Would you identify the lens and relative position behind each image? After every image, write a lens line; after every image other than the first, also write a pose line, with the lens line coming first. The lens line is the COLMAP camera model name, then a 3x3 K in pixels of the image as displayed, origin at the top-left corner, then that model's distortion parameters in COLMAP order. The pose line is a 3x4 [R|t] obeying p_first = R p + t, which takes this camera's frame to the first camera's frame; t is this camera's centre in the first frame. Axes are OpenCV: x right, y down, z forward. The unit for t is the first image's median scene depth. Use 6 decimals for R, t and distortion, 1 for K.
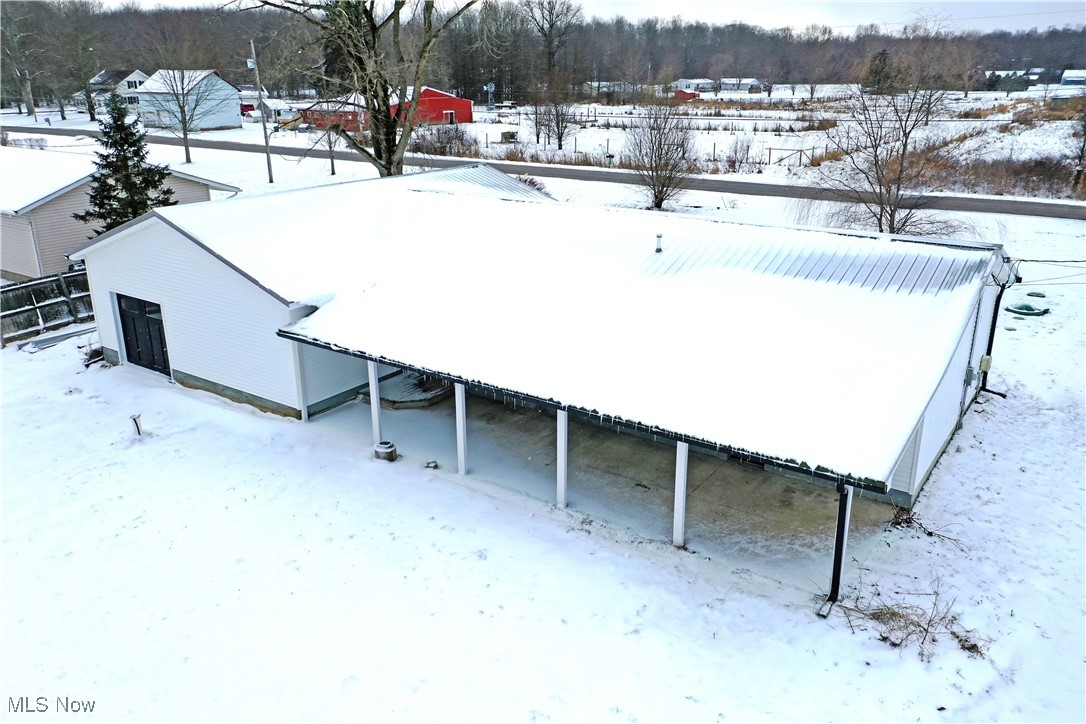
lens RADIAL K [[848.2, 0, 543.0], [0, 848.2, 362.0], [0, 0, 1]] dist [0.010427, 0.006895]
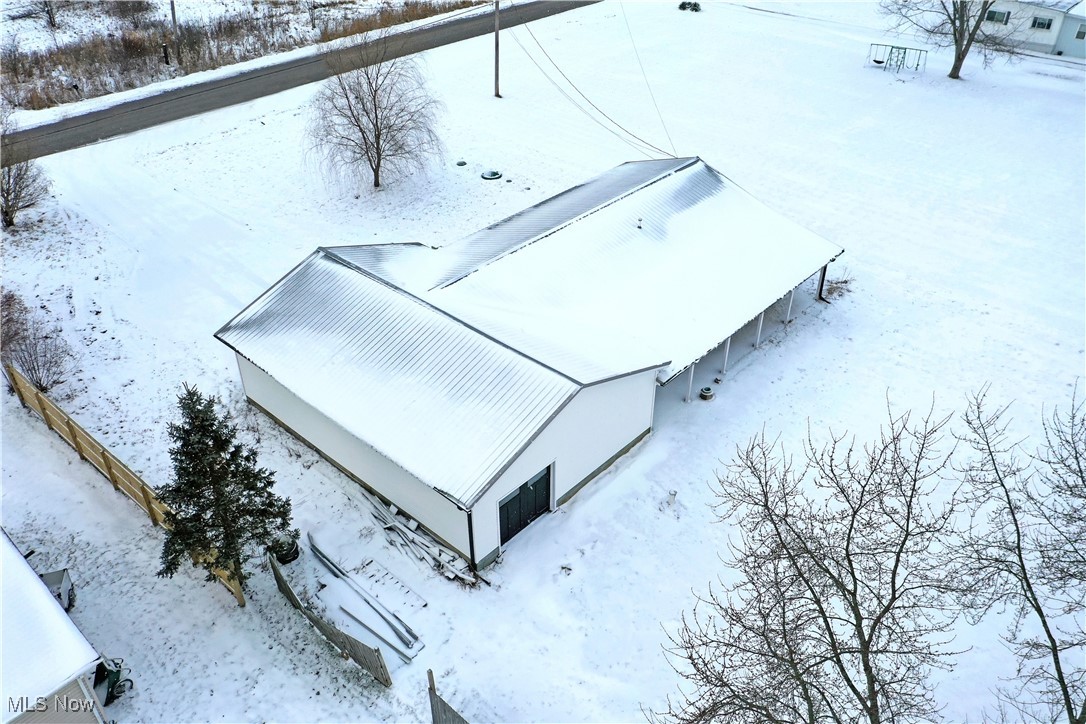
lens RADIAL K [[848.2, 0, 543.0], [0, 848.2, 362.0], [0, 0, 1]] dist [0.010427, 0.006895]
pose [[0.139079, -0.571960, 0.808405, -1.444953], [0.327294, 0.797013, 0.507592, -0.850634], [-0.934631, 0.193991, 0.298047, 0.699830]]
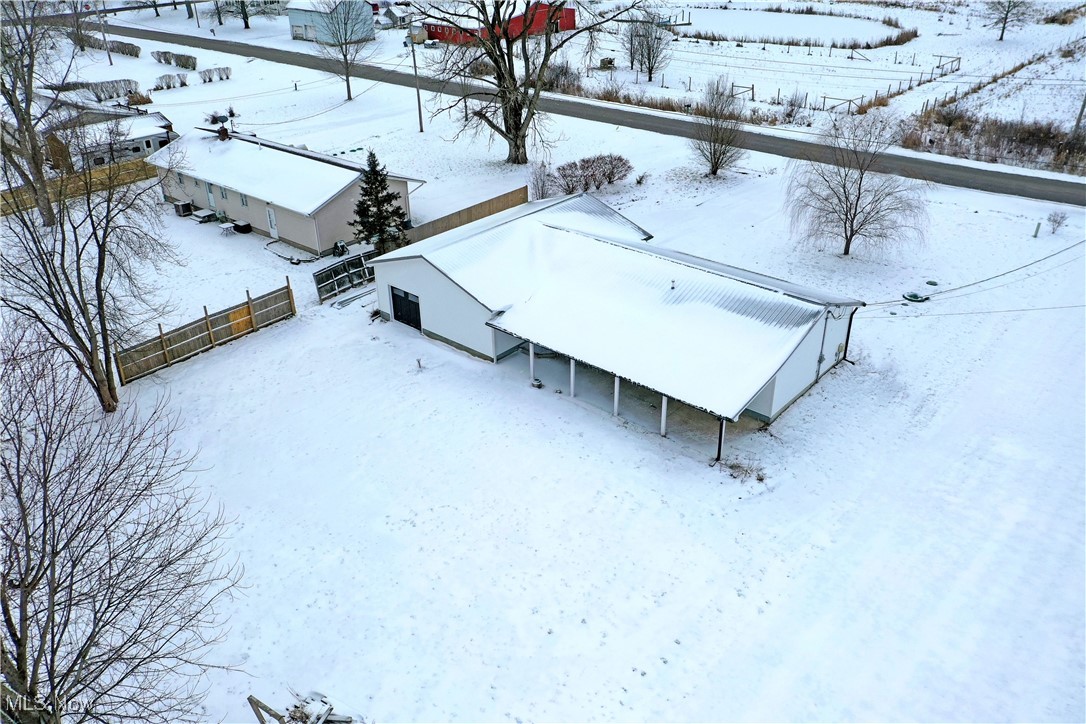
lens RADIAL K [[848.2, 0, 543.0], [0, 848.2, 362.0], [0, 0, 1]] dist [0.010427, 0.006895]
pose [[0.993791, 0.042322, -0.102899, 0.044919], [-0.024143, 0.984821, 0.171885, -0.288794], [0.108612, -0.168333, 0.979728, -0.996930]]
